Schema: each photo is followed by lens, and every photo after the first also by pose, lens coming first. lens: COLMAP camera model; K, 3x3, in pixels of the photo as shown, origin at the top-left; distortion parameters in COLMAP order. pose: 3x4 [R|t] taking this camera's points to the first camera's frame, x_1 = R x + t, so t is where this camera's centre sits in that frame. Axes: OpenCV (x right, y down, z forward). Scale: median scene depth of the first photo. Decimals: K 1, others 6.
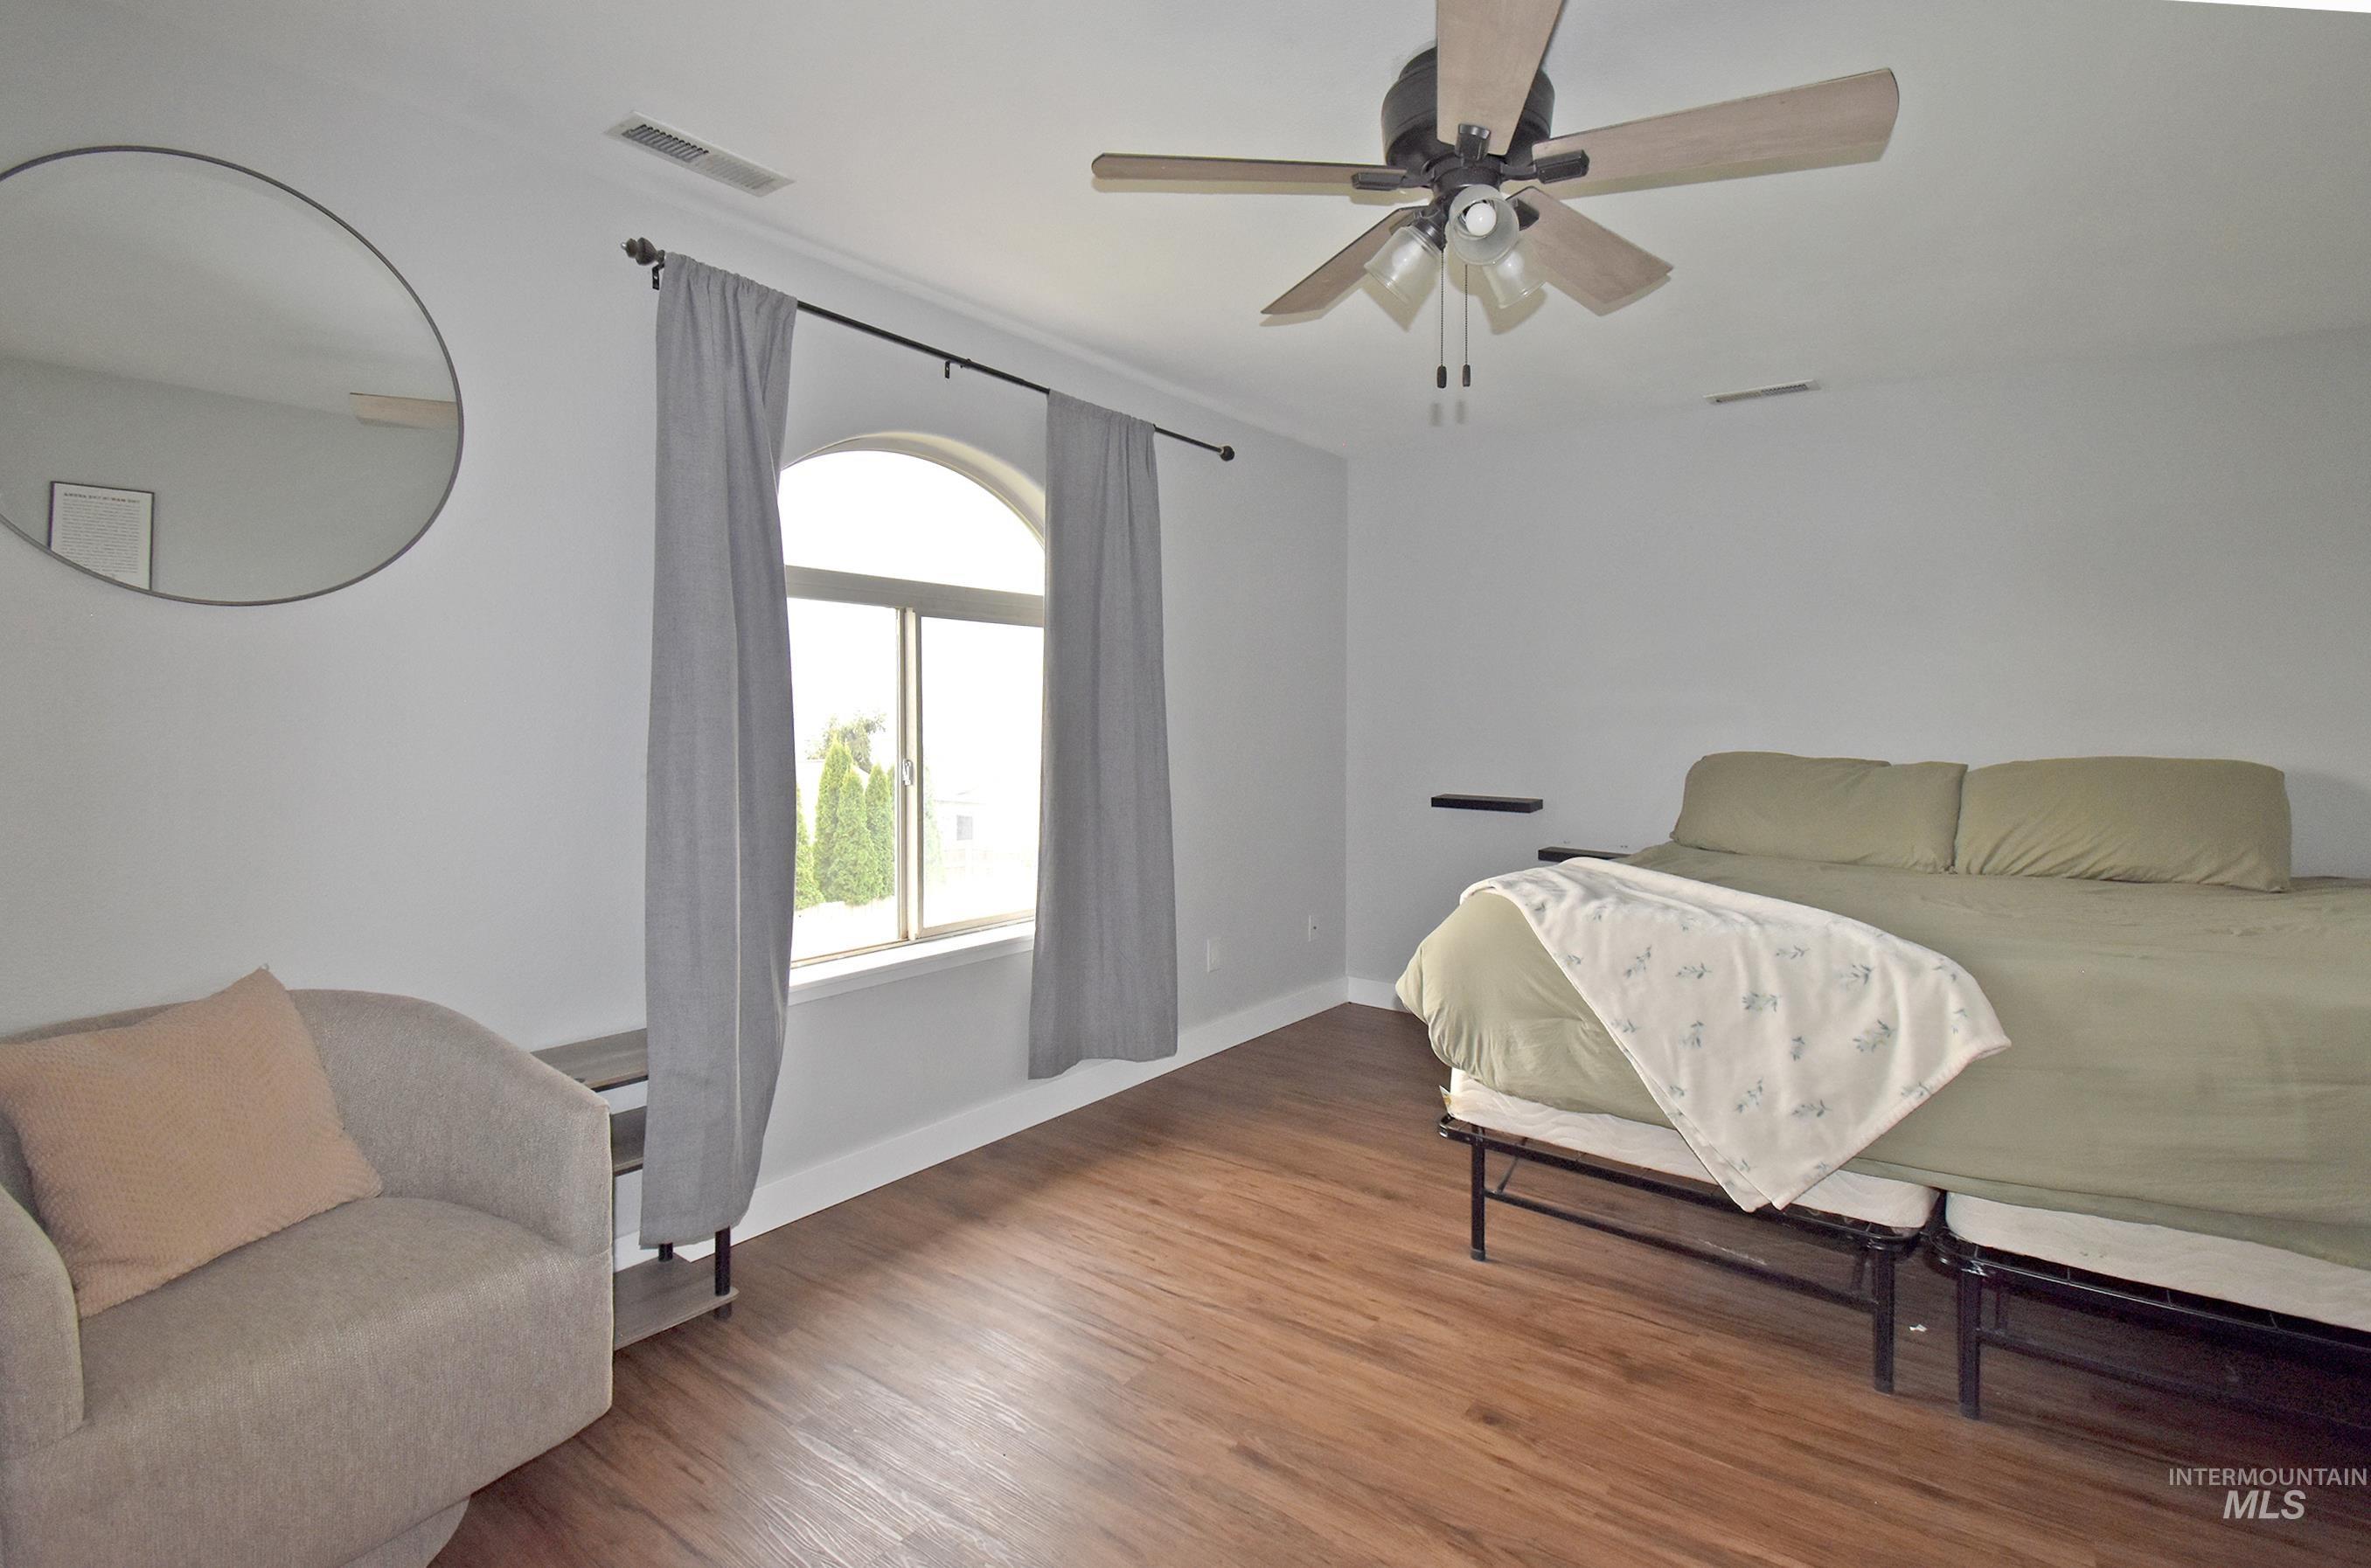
lens RADIAL K [[1124.3, 0, 1187.4], [0, 1124.3, 725.0], [0, 0, 1]] dist [-0.012001, -0.000538]
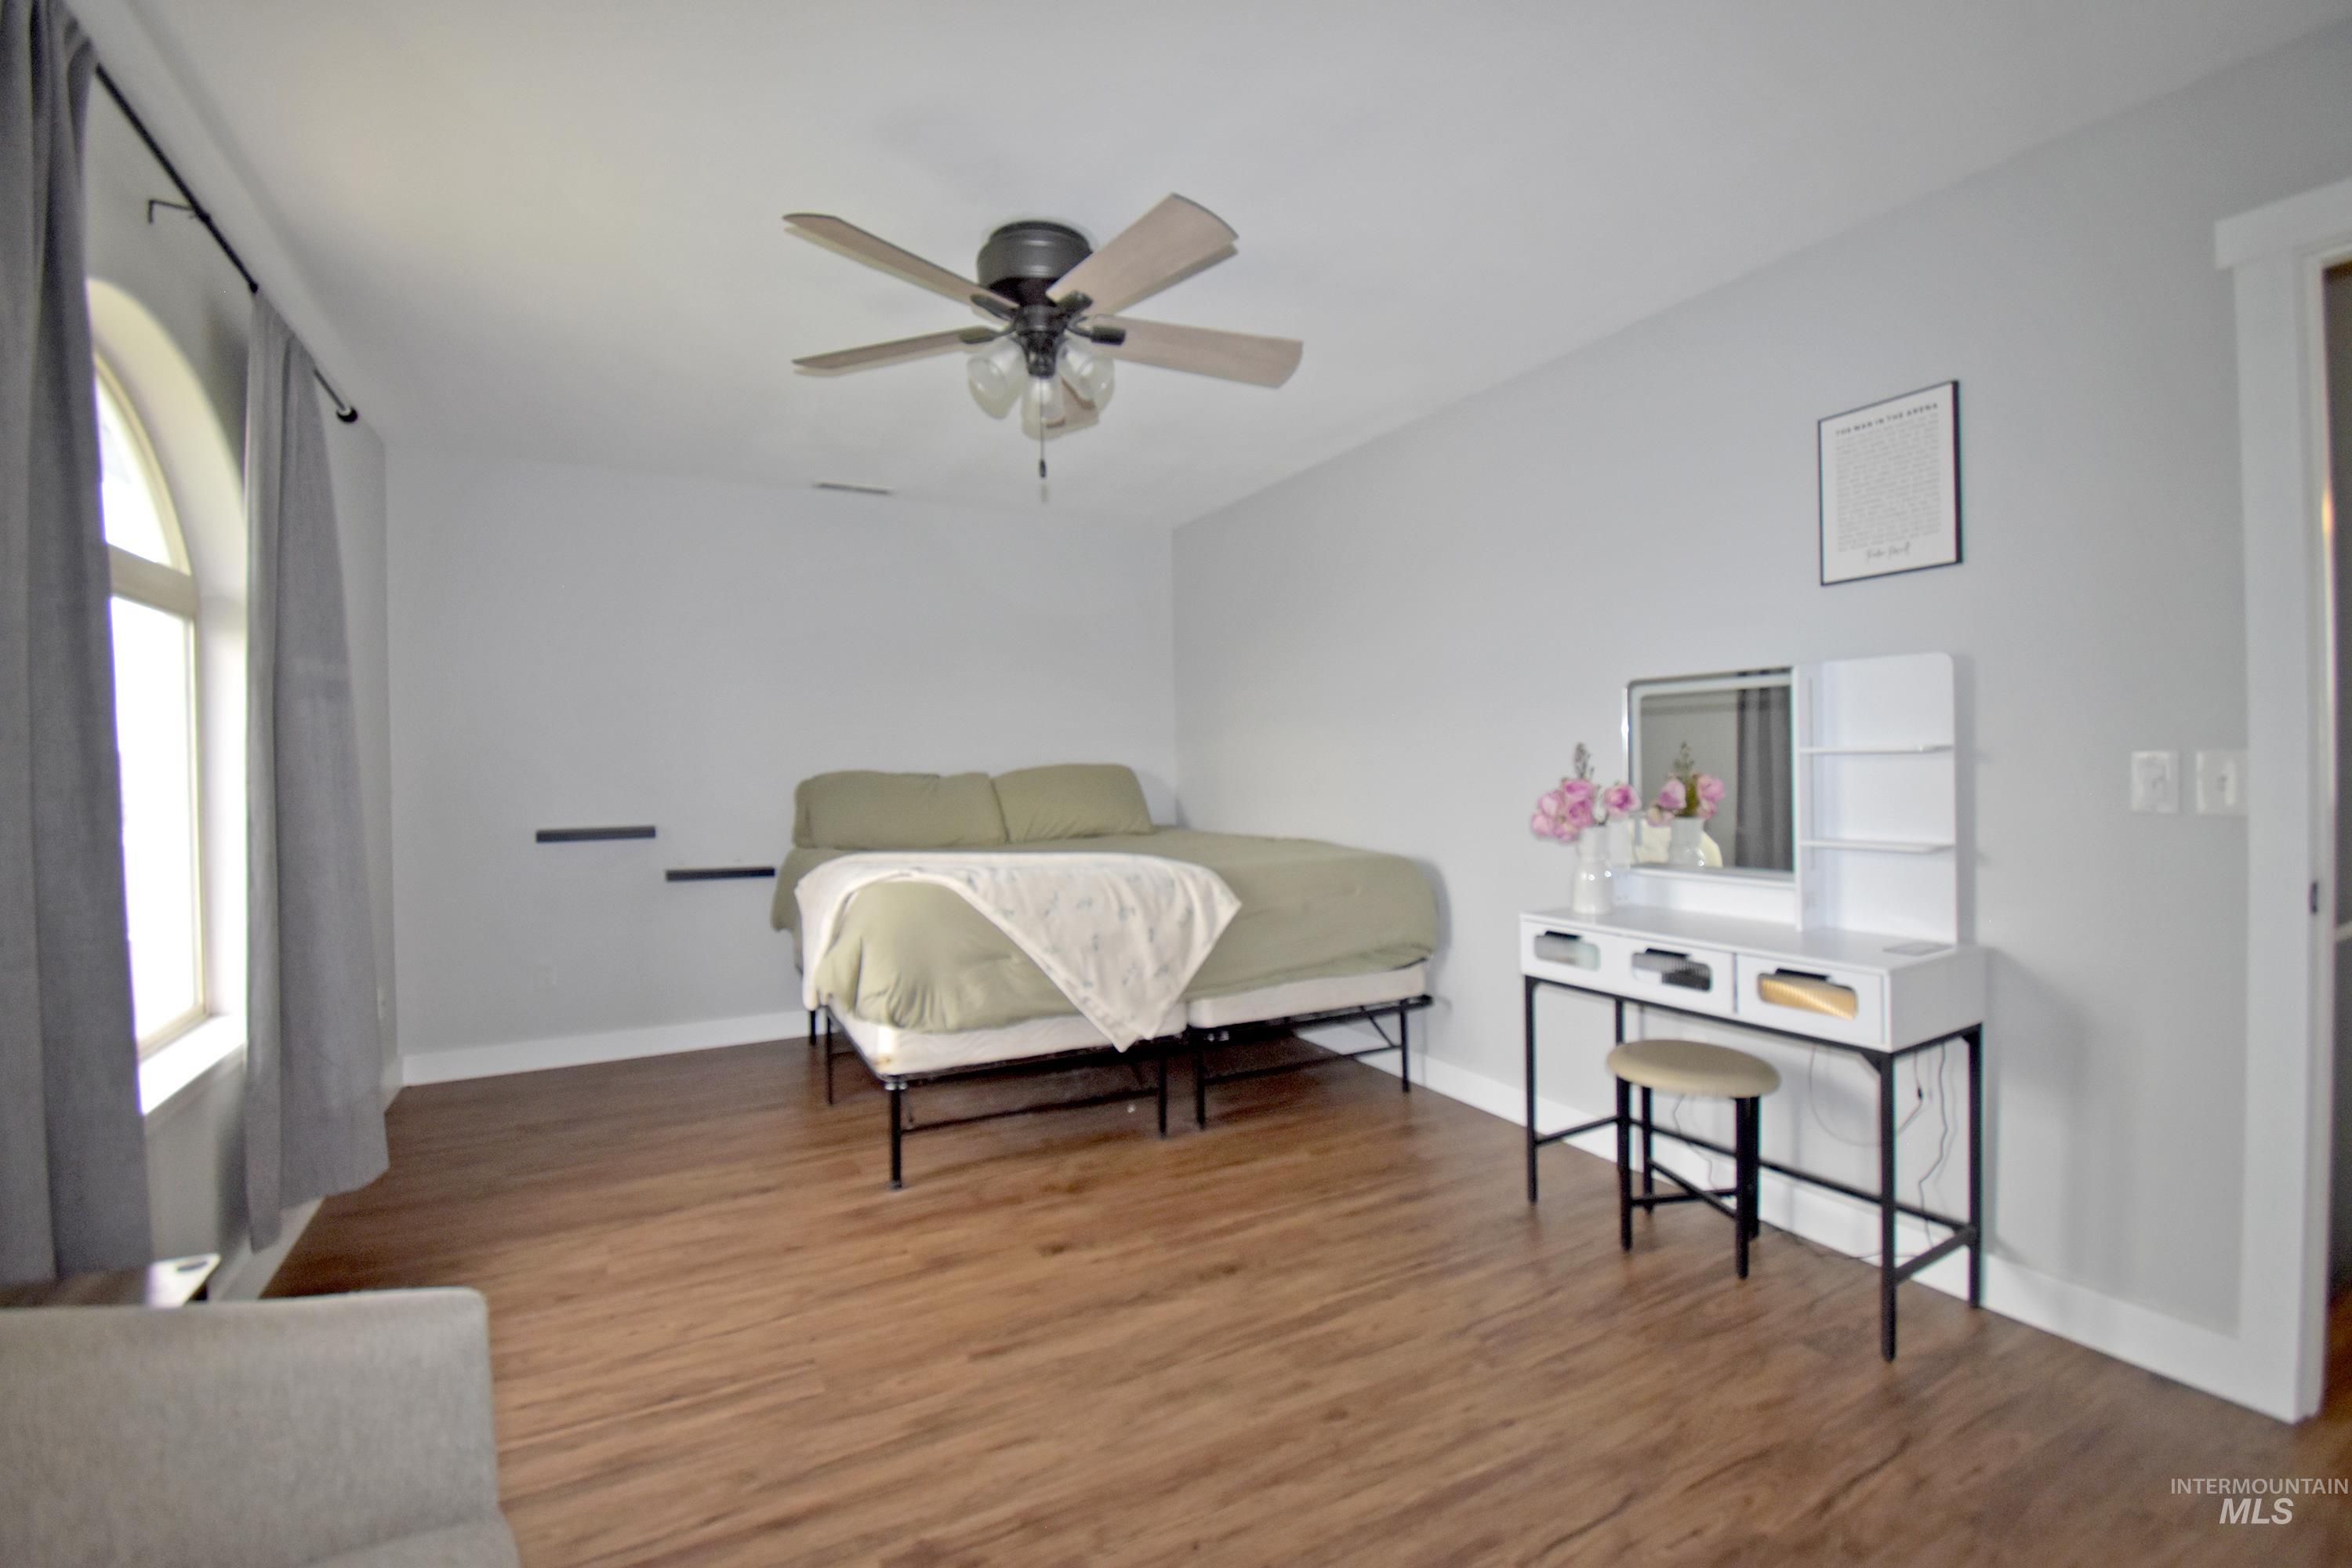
lens RADIAL K [[1047.4, 0, 1171.8], [0, 1047.4, 754.1], [0, 0, 1]] dist [0.001398, -0.000508]
pose [[0.430691, -0.014063, 0.902390, -0.730720], [0.029111, 0.999575, 0.001684, 0.024501], [-0.902030, 0.025545, 0.430917, 0.291103]]
